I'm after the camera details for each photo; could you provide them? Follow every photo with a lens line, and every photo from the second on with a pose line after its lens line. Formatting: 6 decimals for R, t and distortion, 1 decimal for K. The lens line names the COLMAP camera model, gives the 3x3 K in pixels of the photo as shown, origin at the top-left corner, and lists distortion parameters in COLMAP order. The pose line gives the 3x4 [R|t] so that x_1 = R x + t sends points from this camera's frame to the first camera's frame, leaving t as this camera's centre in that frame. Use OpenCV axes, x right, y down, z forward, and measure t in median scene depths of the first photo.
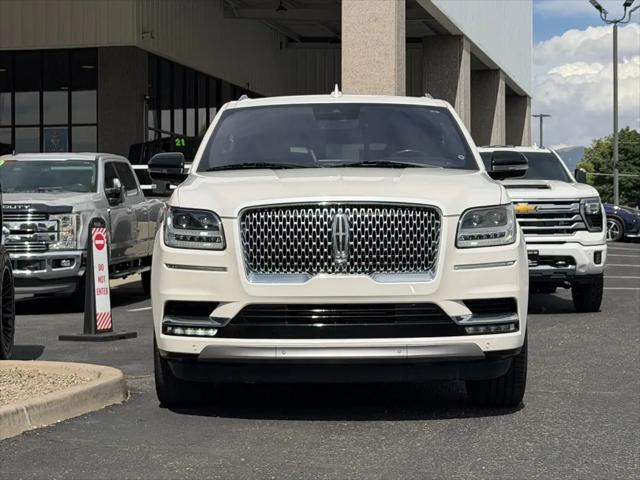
lens RADIAL K [[1455.9, 0, 317.8], [0, 1455.9, 239.3], [0, 0, 1]] dist [0.137181, 0.000000]
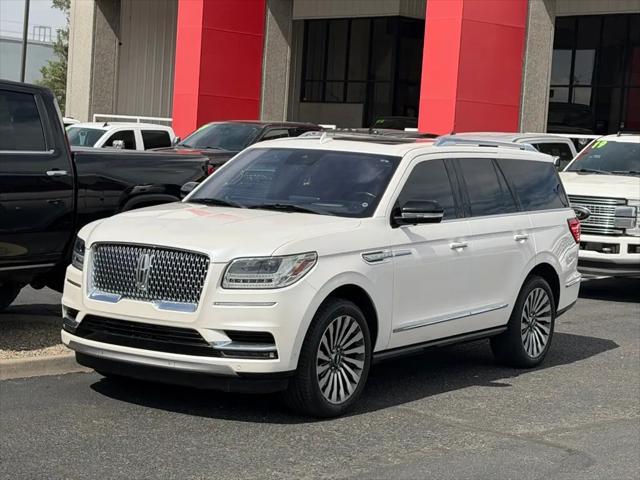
lens RADIAL K [[1455.9, 0, 327.9], [0, 1455.9, 230.8], [0, 0, 1]] dist [0.137181, 0.000000]
pose [[0.836613, 0.085945, -0.541011, 0.479955], [-0.059540, 0.996031, 0.066157, -0.074869], [0.544550, -0.023136, 0.838409, -0.007158]]
